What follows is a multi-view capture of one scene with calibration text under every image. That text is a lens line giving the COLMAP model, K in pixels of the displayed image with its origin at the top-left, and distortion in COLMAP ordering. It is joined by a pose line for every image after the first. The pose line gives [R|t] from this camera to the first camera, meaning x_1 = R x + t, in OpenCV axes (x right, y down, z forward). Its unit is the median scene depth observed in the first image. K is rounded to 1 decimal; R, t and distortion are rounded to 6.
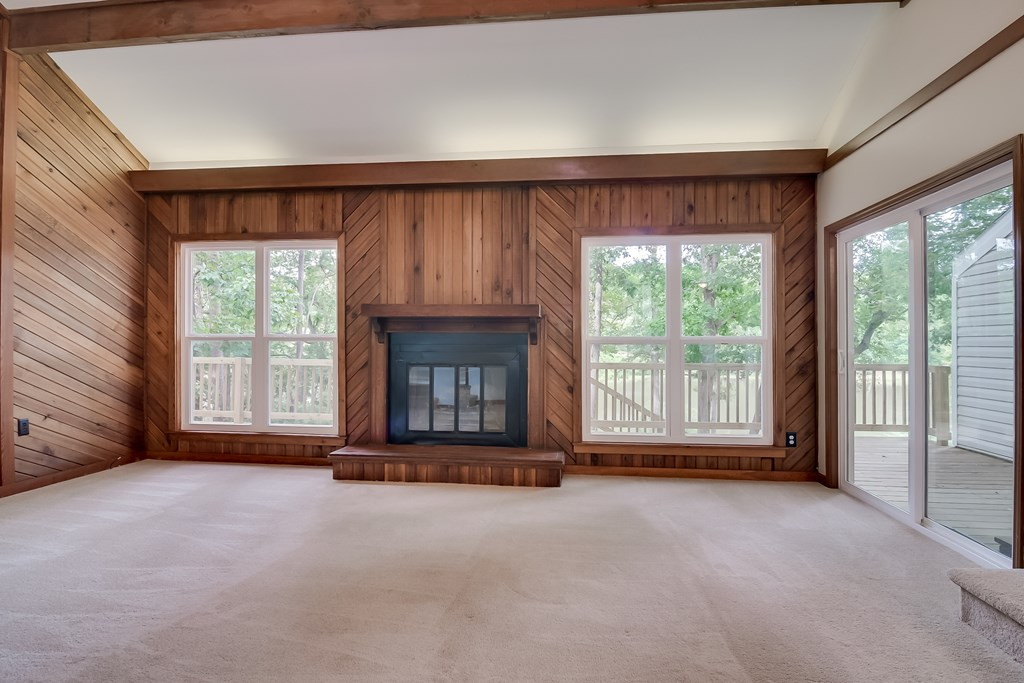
lens RADIAL K [[542.9, 0, 512.4], [0, 542.9, 335.3], [0, 0, 1]] dist [-0.000794, -0.001690]
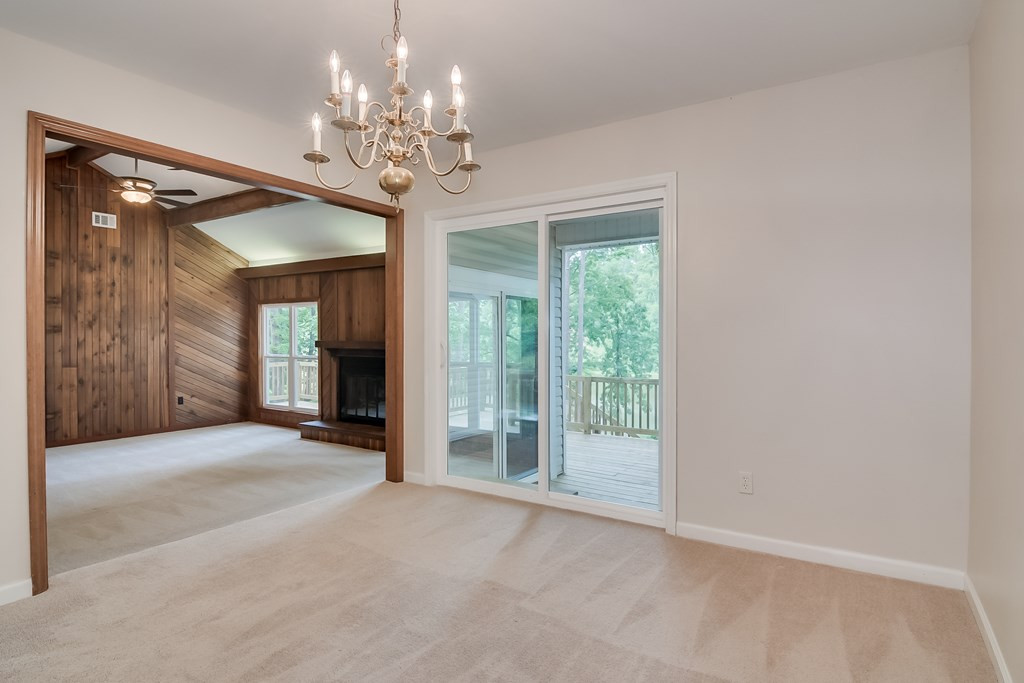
lens RADIAL K [[554.1, 0, 512.0], [0, 554.1, 341.5], [0, 0, 1]] dist [0.000187, -0.013509]
pose [[0.892291, 0.001759, -0.451458, 1.028266], [0.005227, 0.999885, 0.014228, -0.071947], [0.451431, -0.015055, 0.892179, -0.296144]]
